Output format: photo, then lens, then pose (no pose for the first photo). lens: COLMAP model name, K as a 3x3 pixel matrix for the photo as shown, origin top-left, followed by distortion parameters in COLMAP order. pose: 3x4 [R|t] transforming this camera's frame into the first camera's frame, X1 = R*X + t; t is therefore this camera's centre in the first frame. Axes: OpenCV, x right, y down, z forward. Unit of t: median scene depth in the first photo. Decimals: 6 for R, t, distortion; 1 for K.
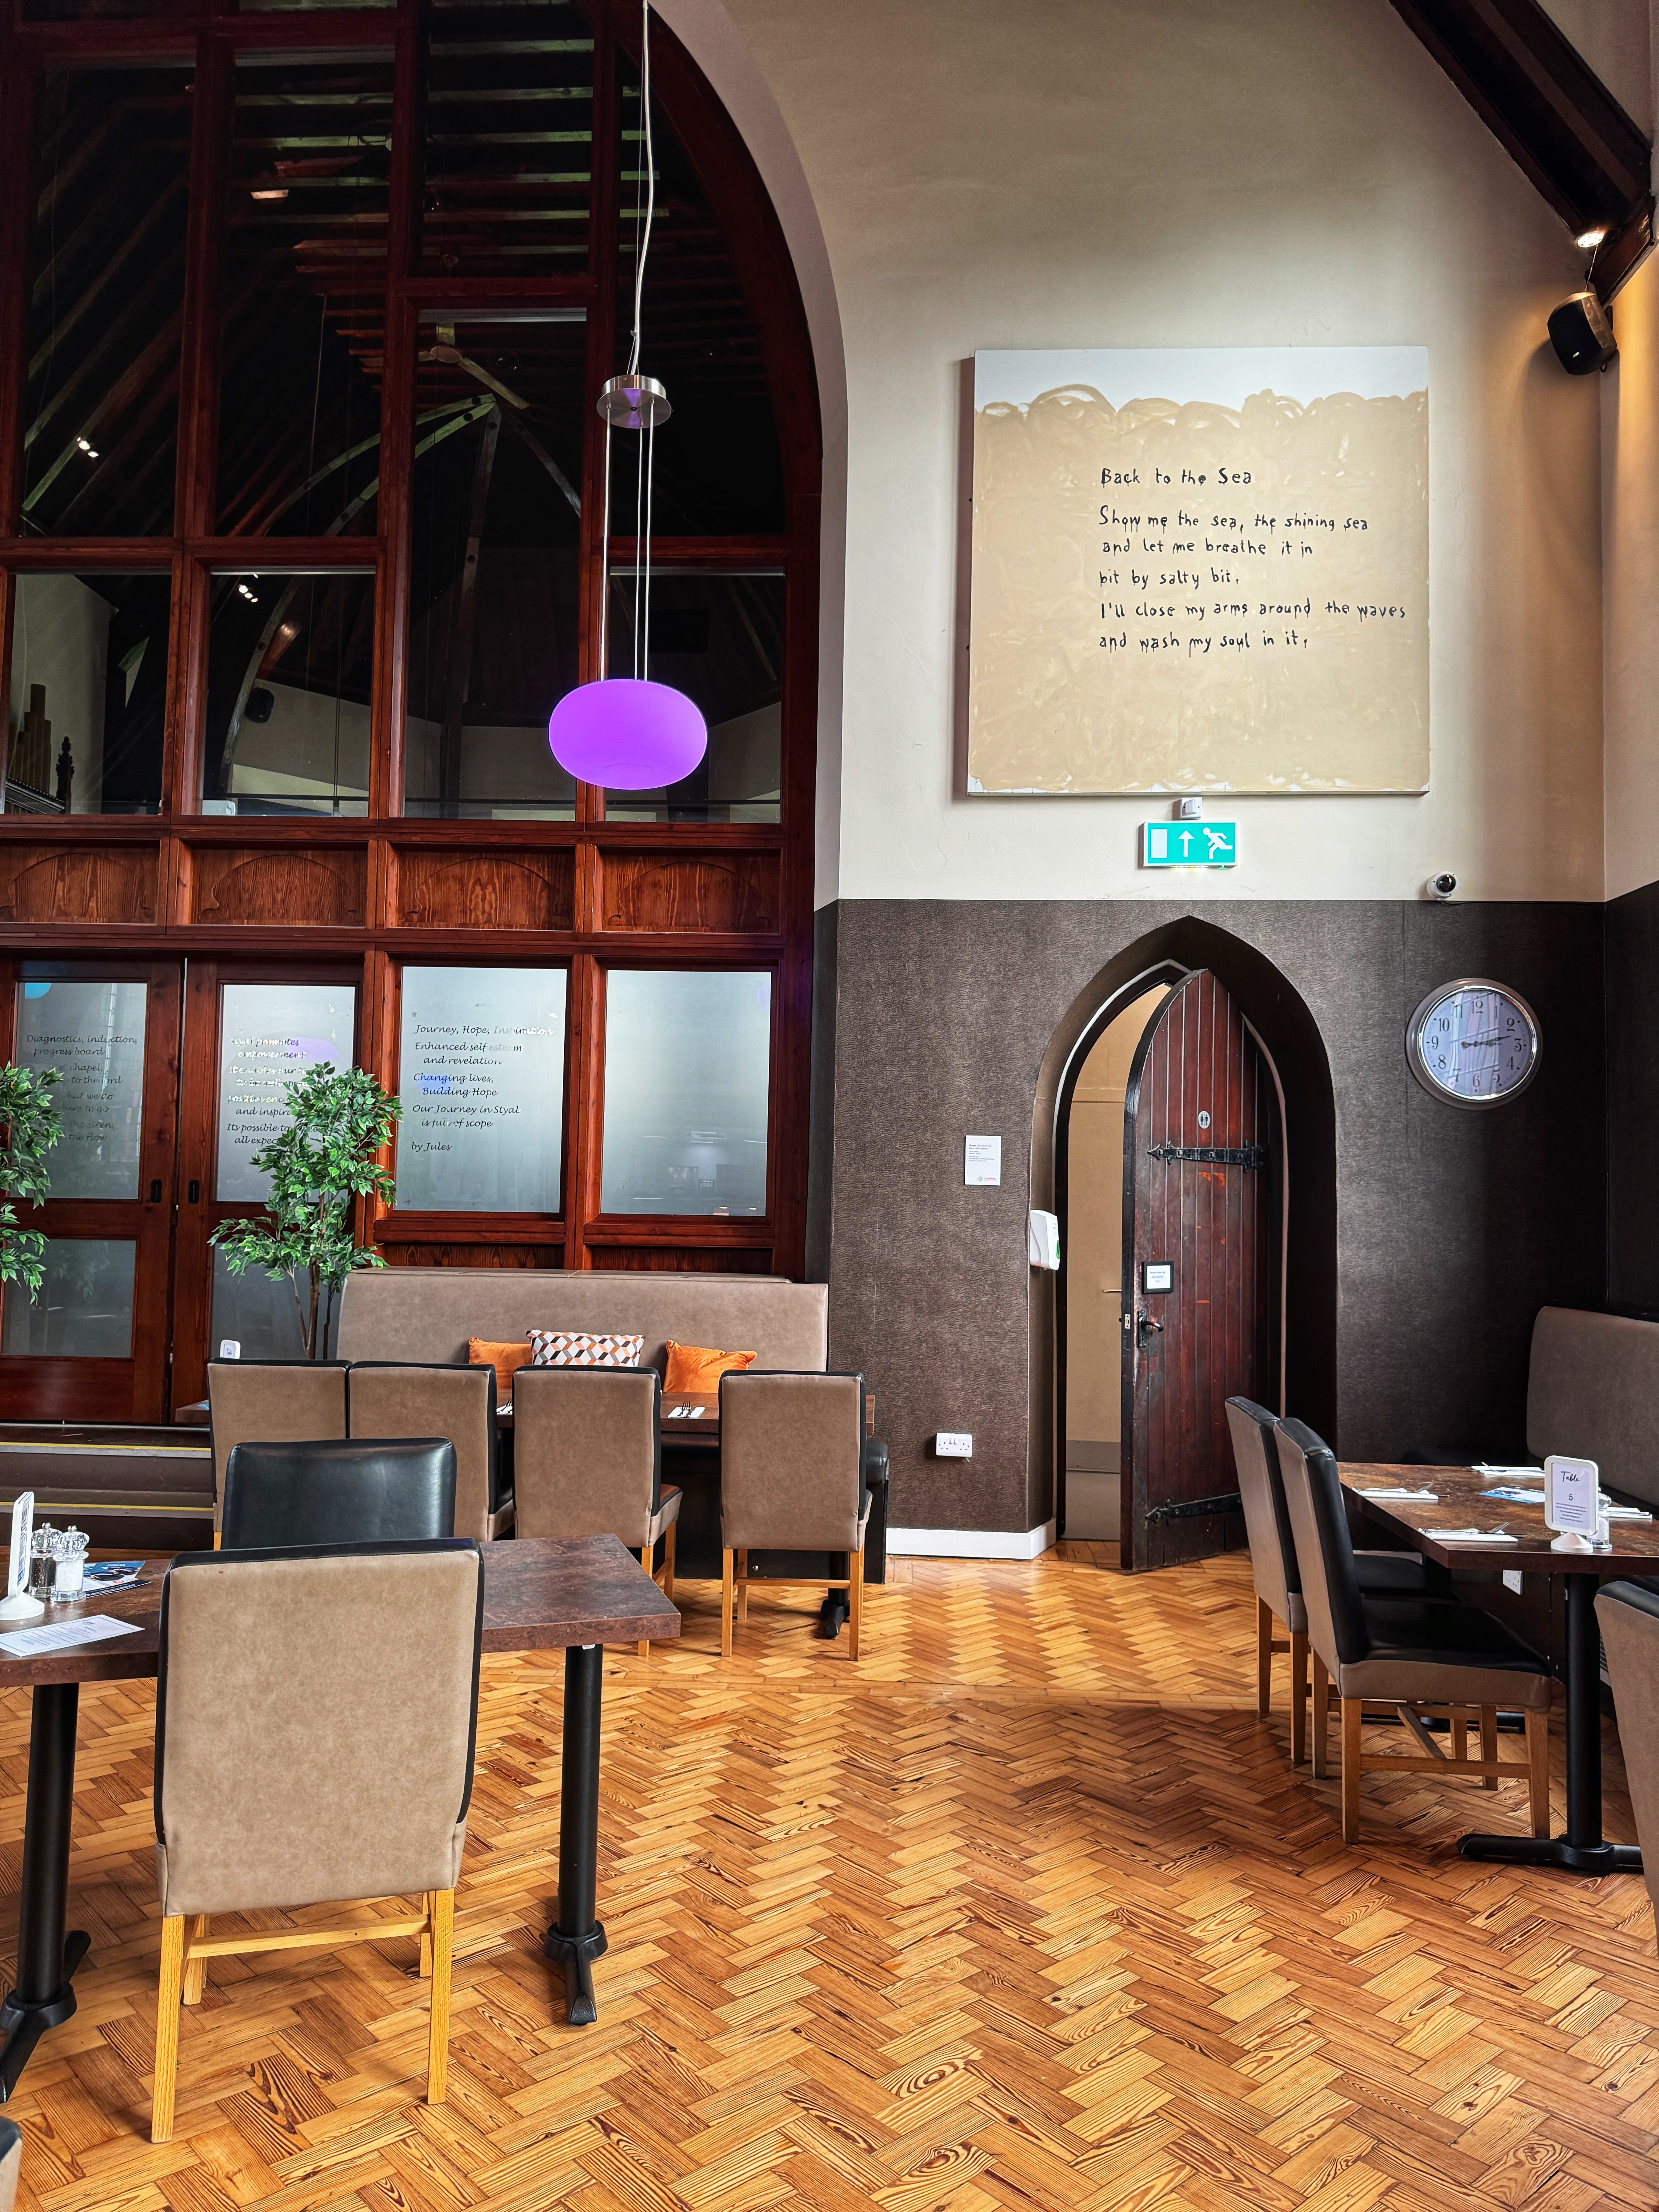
lens RADIAL K [[1559.4, 0, 823.0], [0, 1559.4, 1117.1], [0, 0, 1]] dist [0.064614, -0.073578]
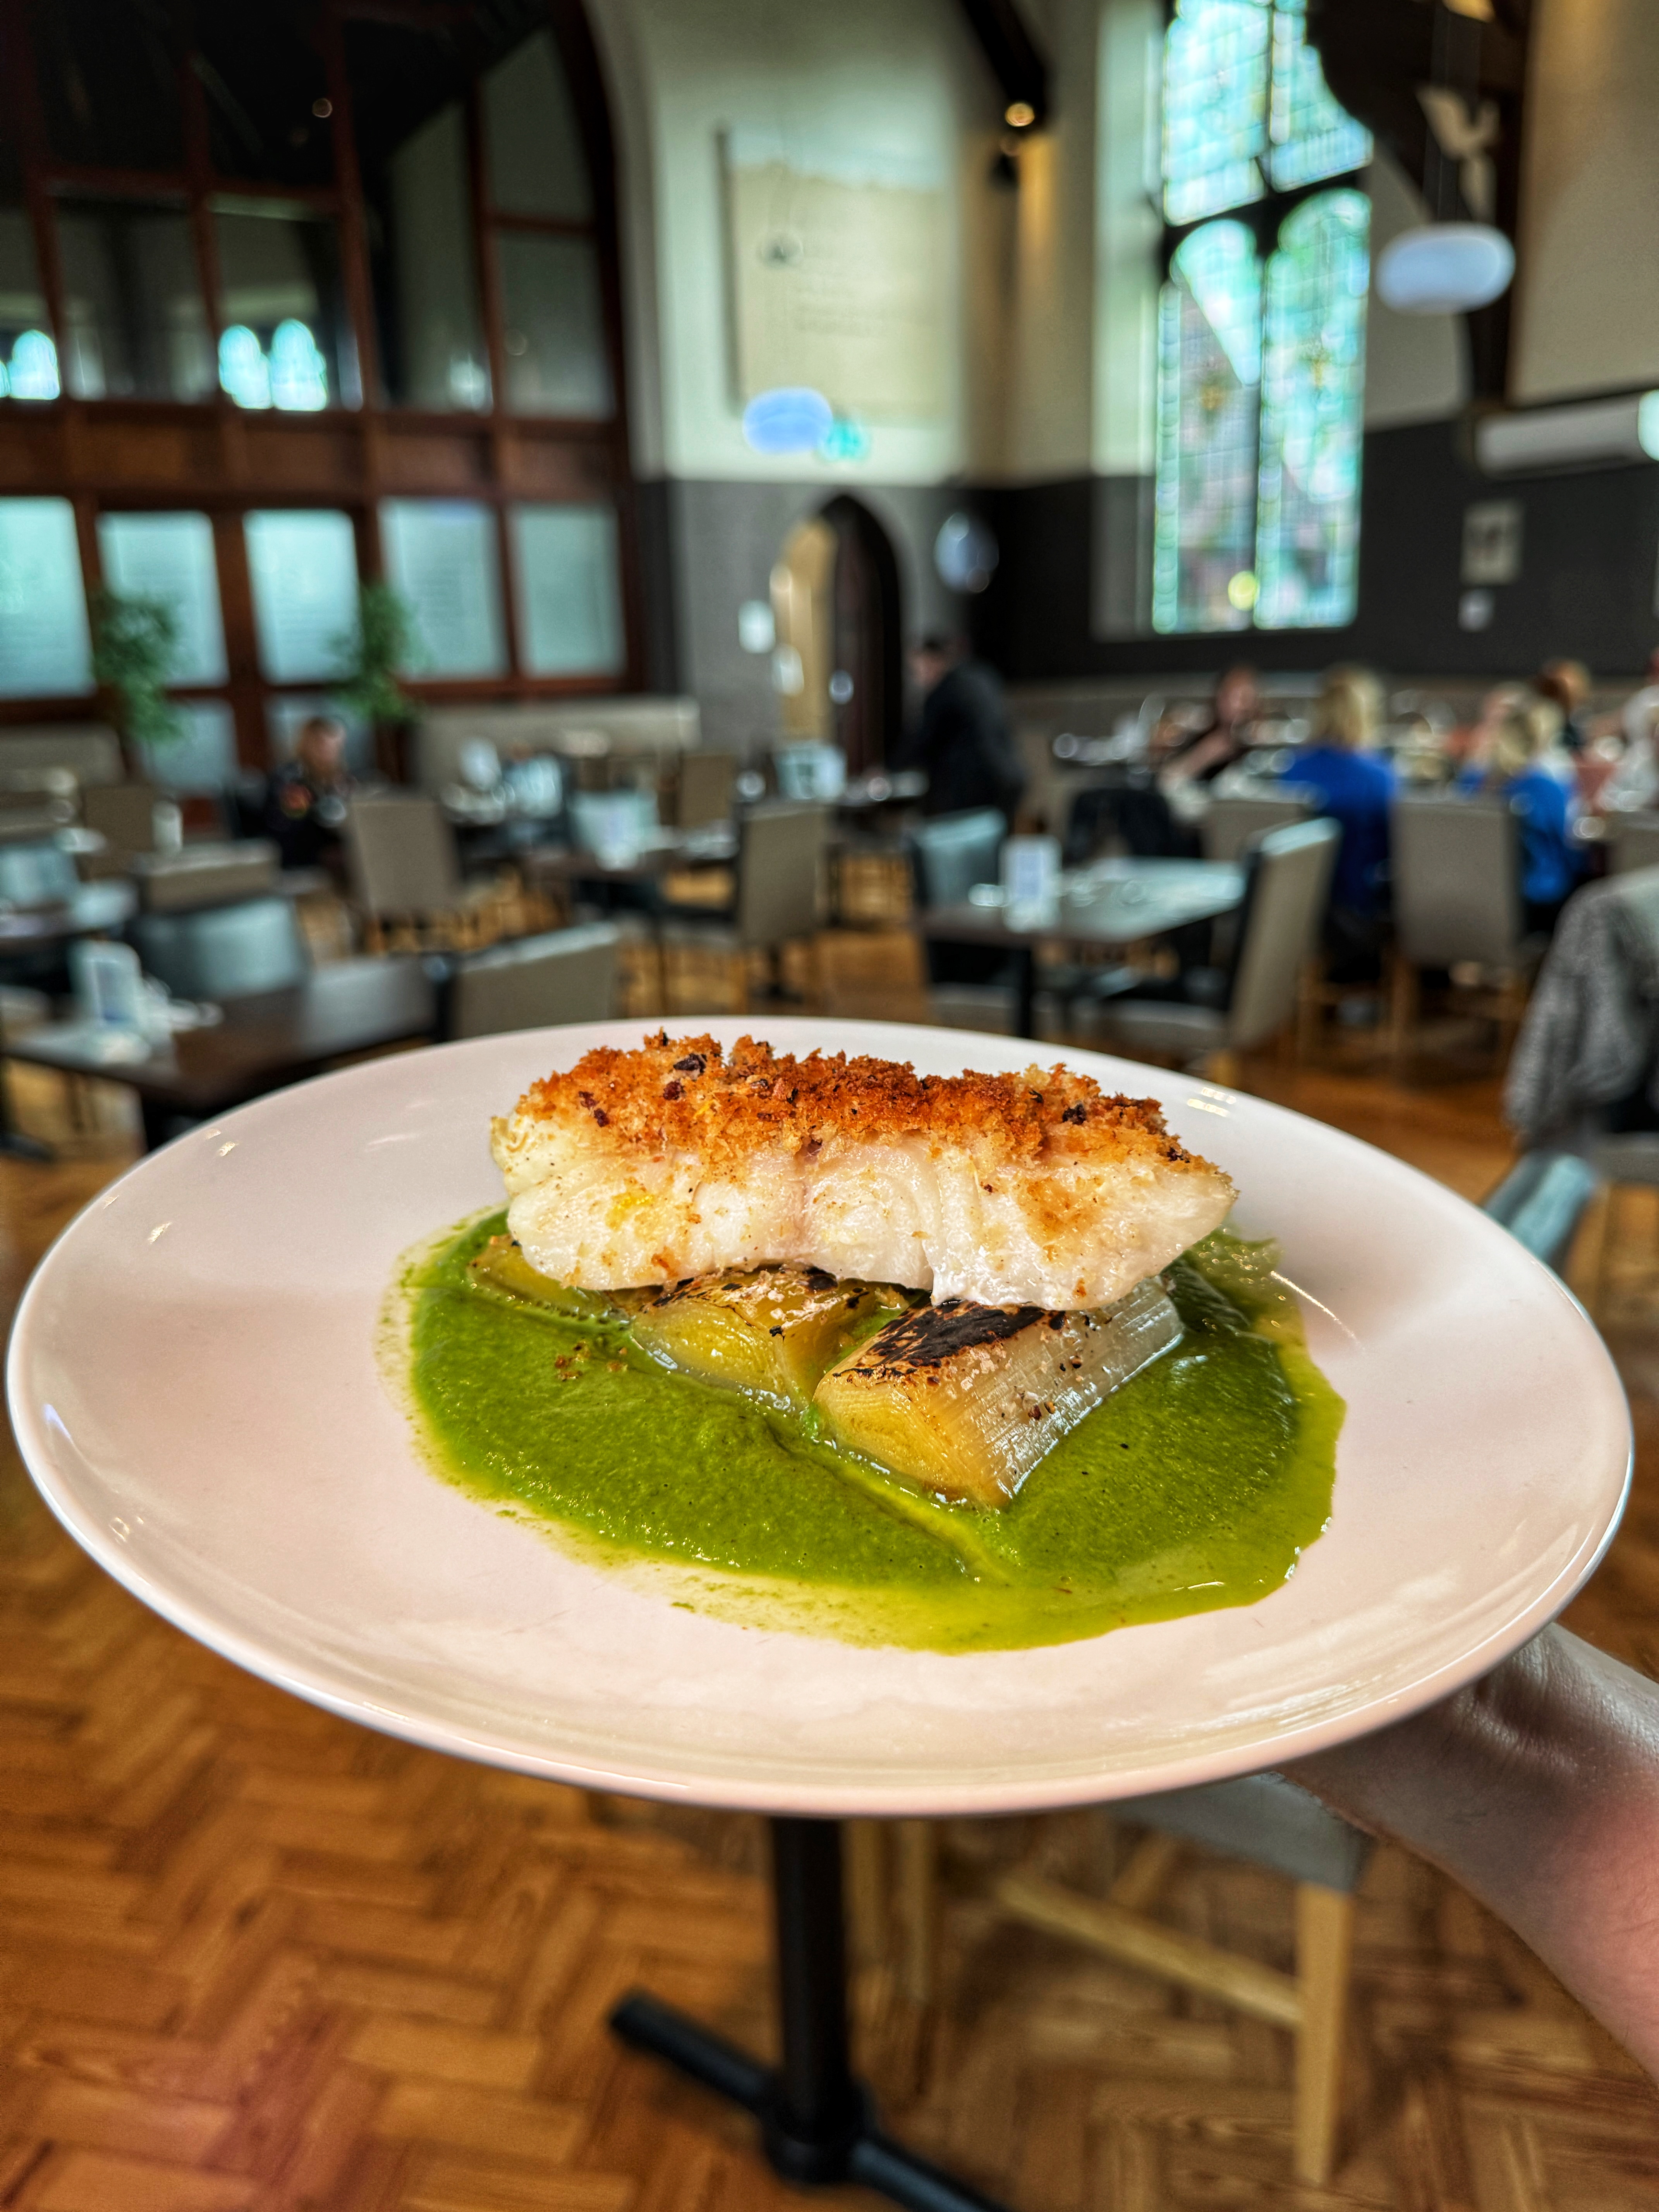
lens RADIAL K [[1655.9, 0, 825.0], [0, 1655.9, 1108.9], [0, 0, 1]] dist [-0.012558, -0.017016]
pose [[0.804395, -0.202997, 0.558337, -1.016145], [0.018037, 0.947724, 0.318581, -0.052710], [-0.593820, -0.246195, 0.766006, -0.654156]]
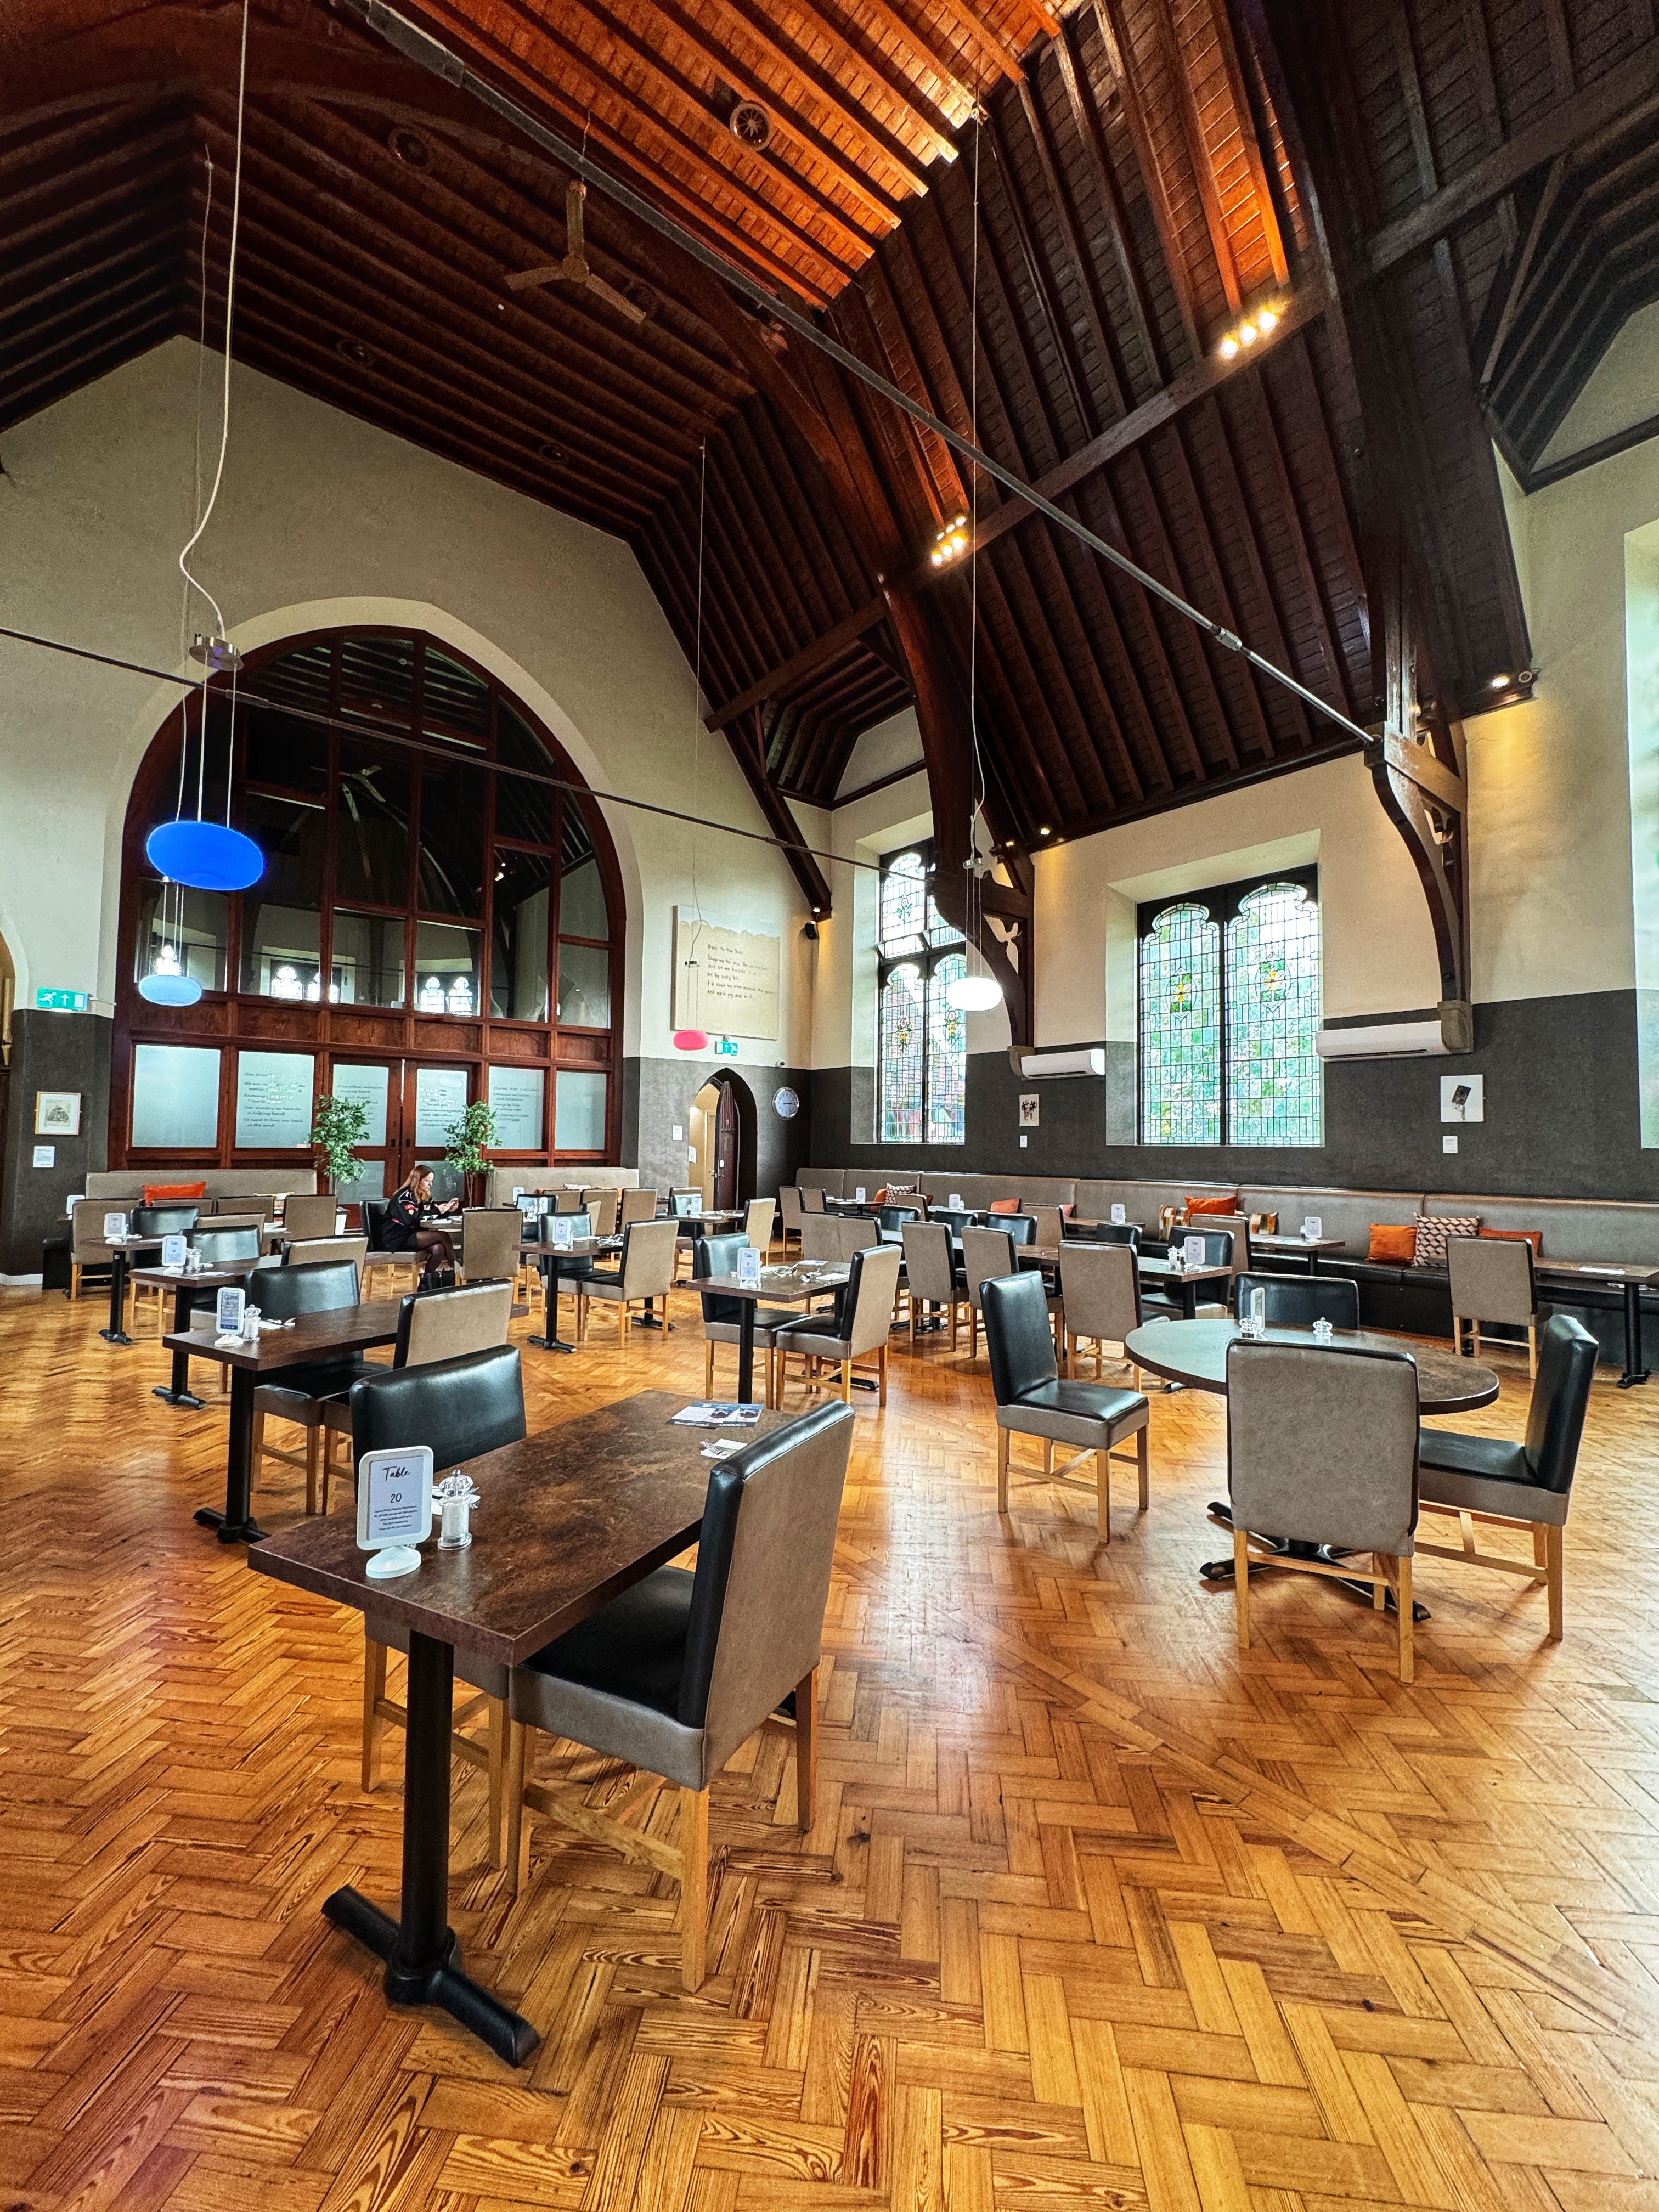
lens RADIAL K [[886.0, 0, 834.0], [0, 886.0, 1110.4], [0, 0, 1]] dist [-0.001162, -0.001061]
pose [[0.741638, 0.014426, 0.670645, -0.990156], [-0.032439, 0.999370, 0.014375, -0.064650], [-0.670016, -0.032417, 0.741639, -0.742968]]
